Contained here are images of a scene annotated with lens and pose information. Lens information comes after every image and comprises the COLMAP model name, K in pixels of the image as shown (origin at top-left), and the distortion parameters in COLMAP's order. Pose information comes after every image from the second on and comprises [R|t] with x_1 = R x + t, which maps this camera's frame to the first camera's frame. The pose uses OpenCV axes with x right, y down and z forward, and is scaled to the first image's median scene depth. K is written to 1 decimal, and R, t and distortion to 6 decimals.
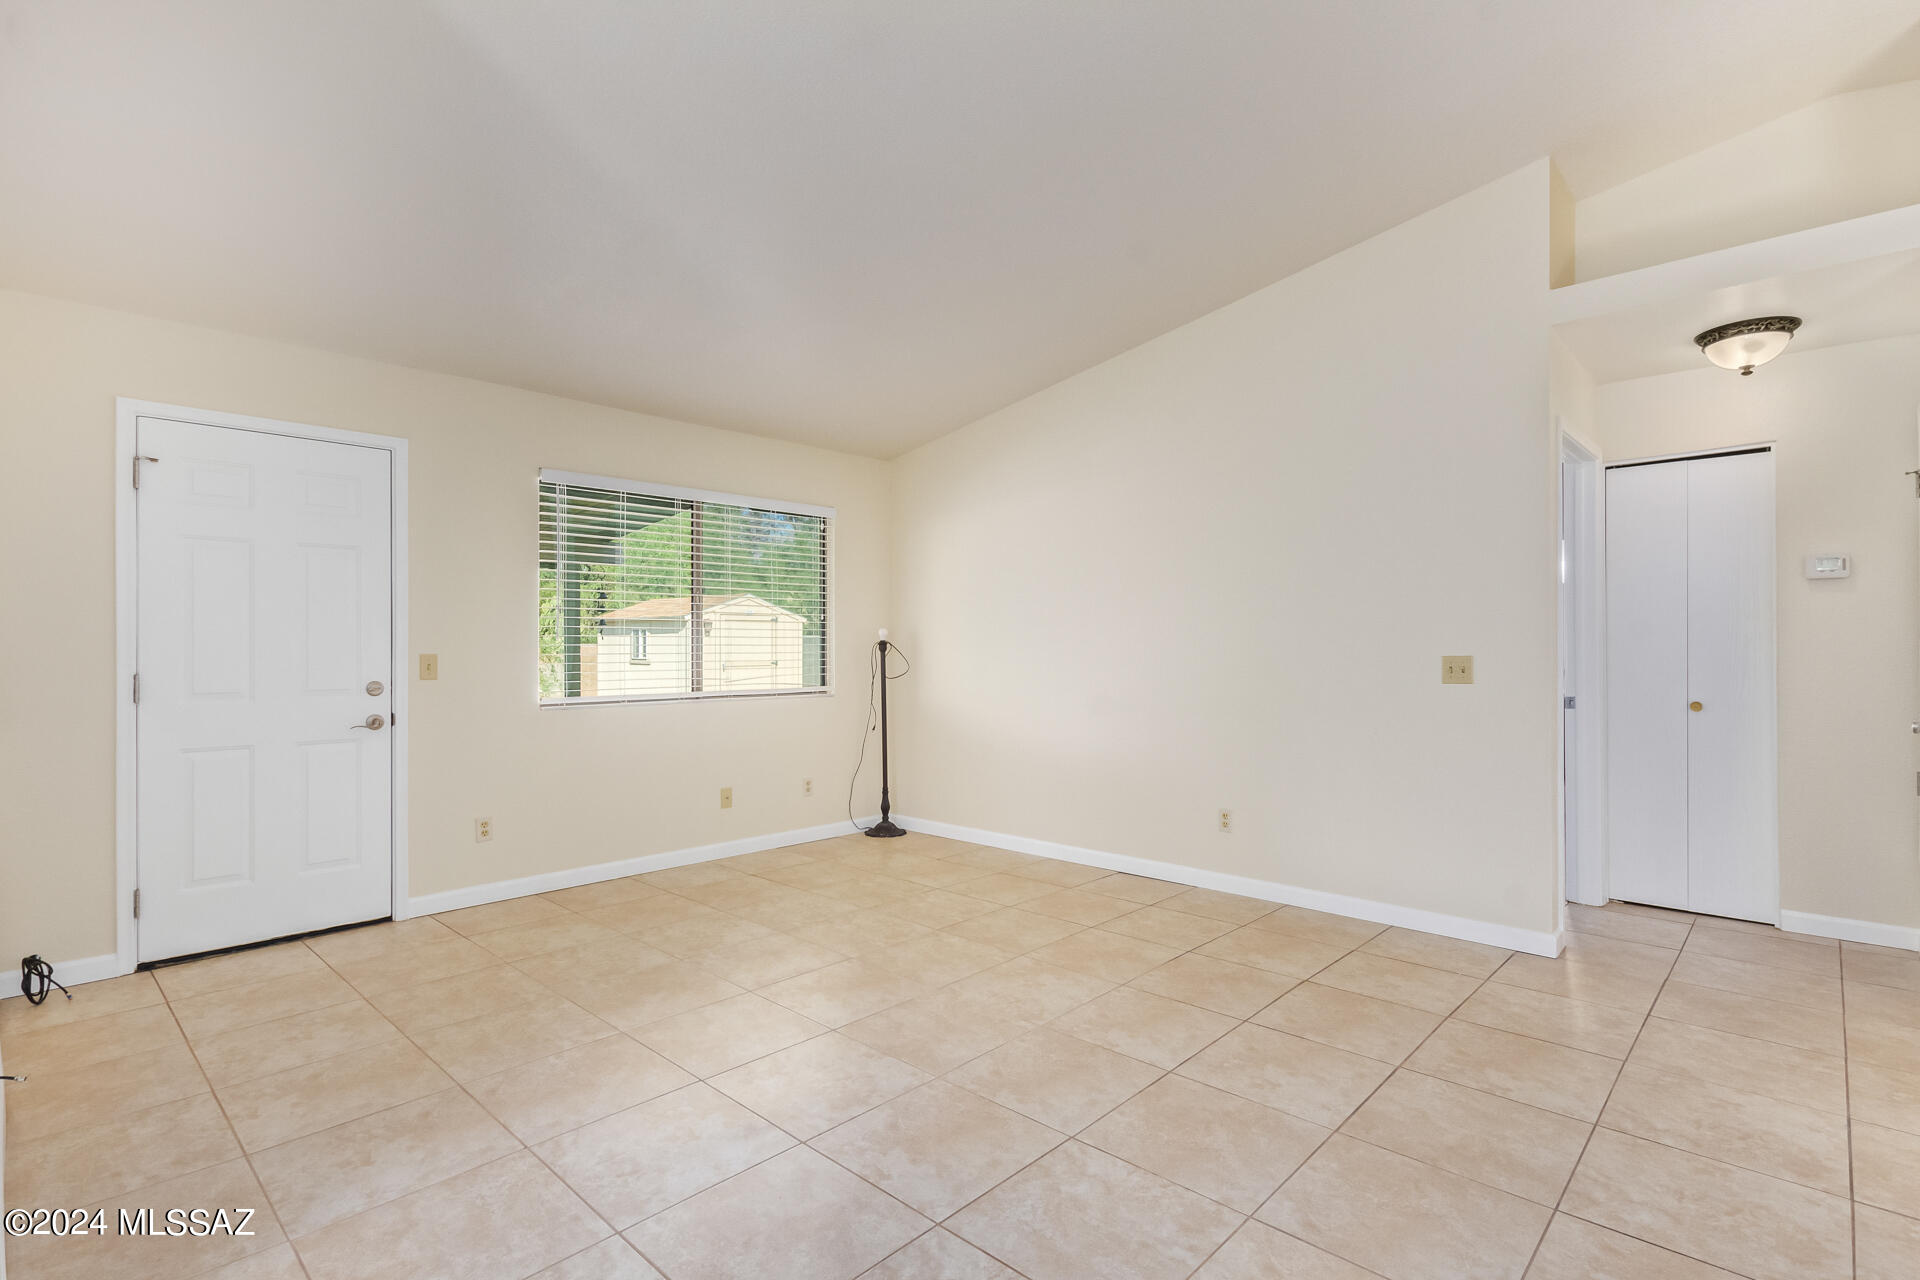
lens RADIAL K [[913.9, 0, 969.5], [0, 913.9, 652.0], [0, 0, 1]] dist [0.003224, -0.000199]
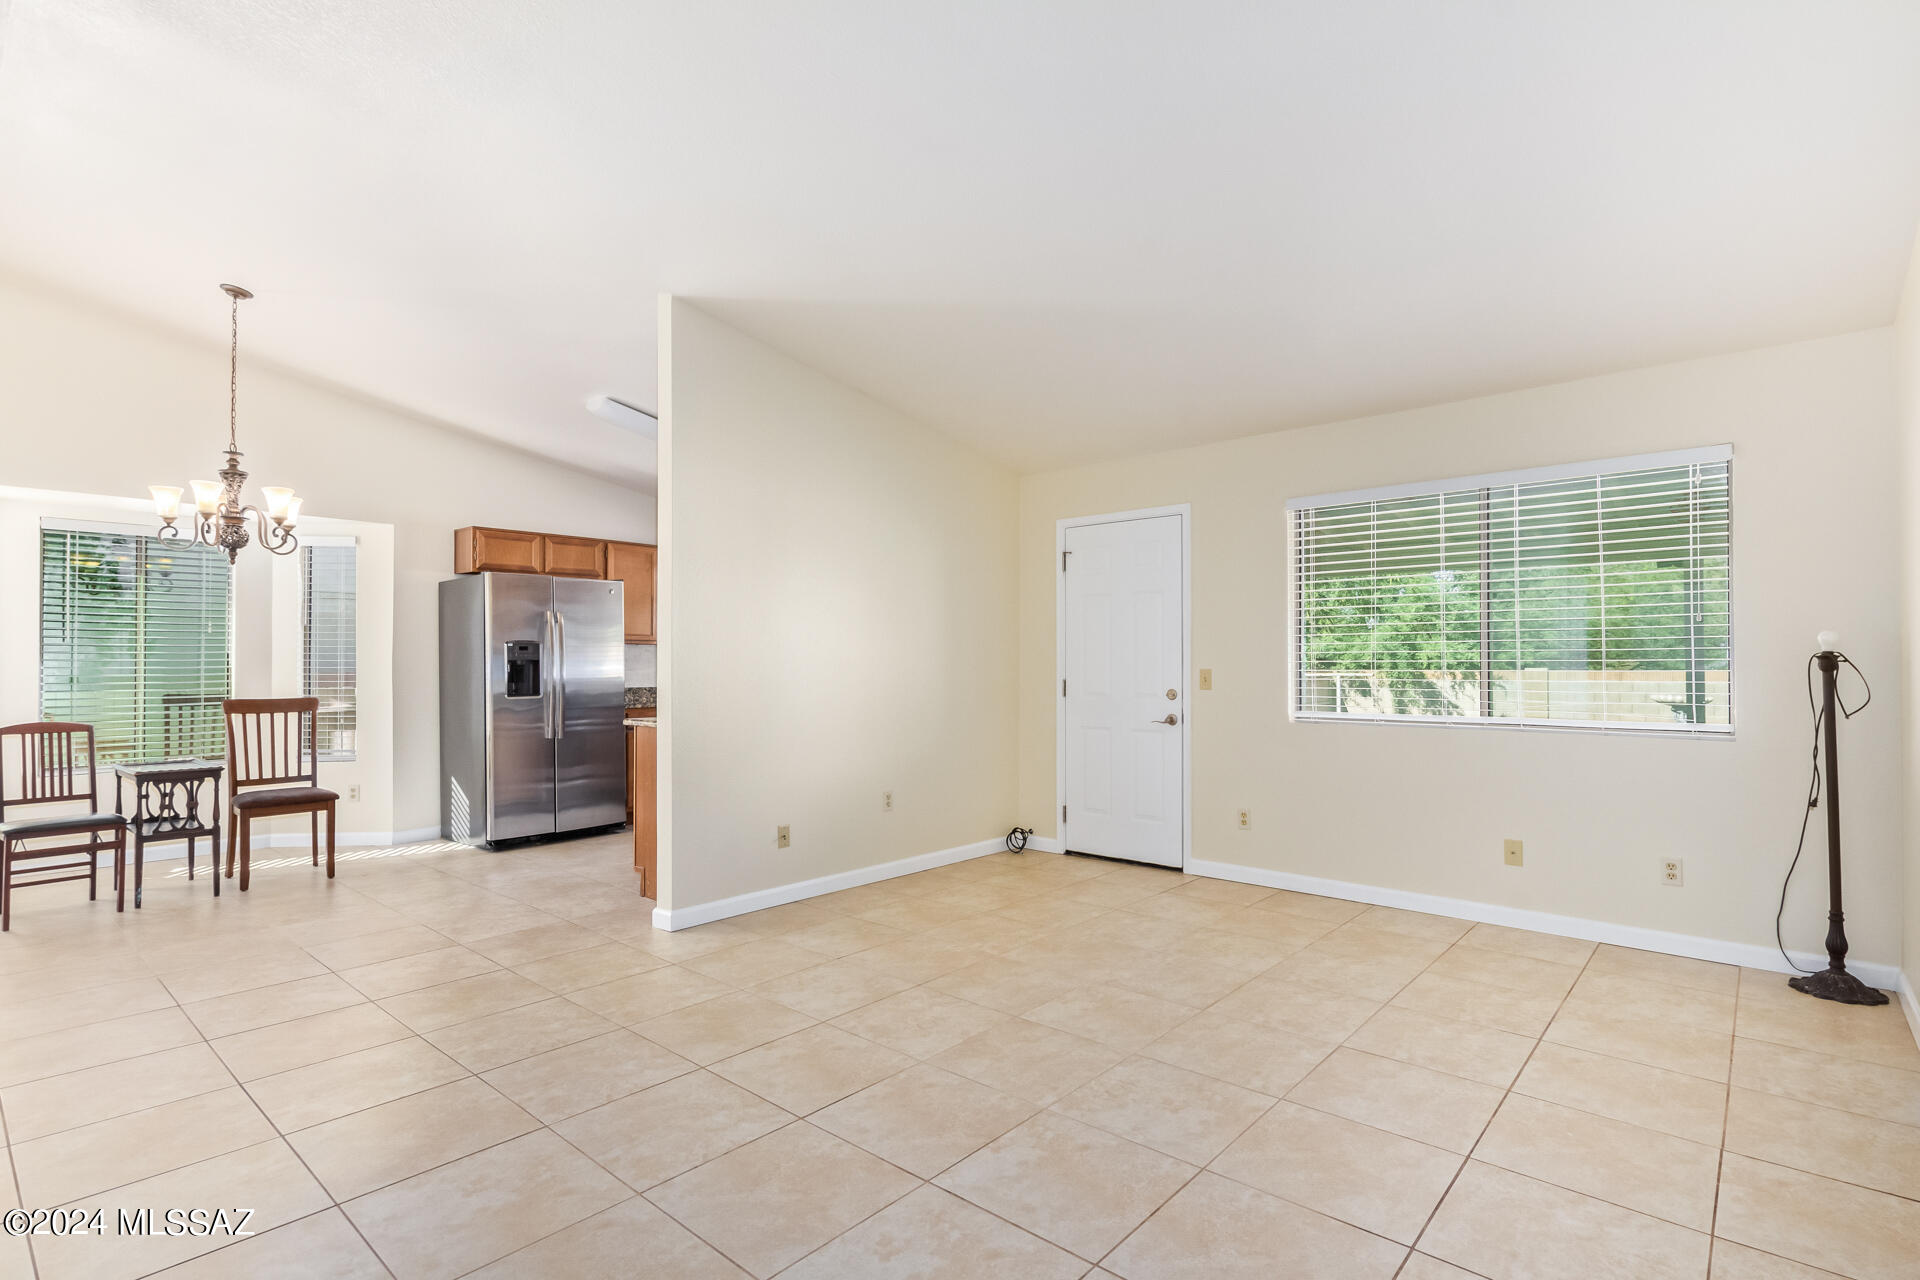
lens RADIAL K [[913.9, 0, 966.0], [0, 913.9, 666.7], [0, 0, 1]] dist [0.000894, -0.000105]
pose [[0.033301, 0.004742, -0.999434, 0.686449], [-0.003579, 0.999983, 0.004625, -0.006190], [0.999439, 0.003423, 0.033317, 0.662509]]
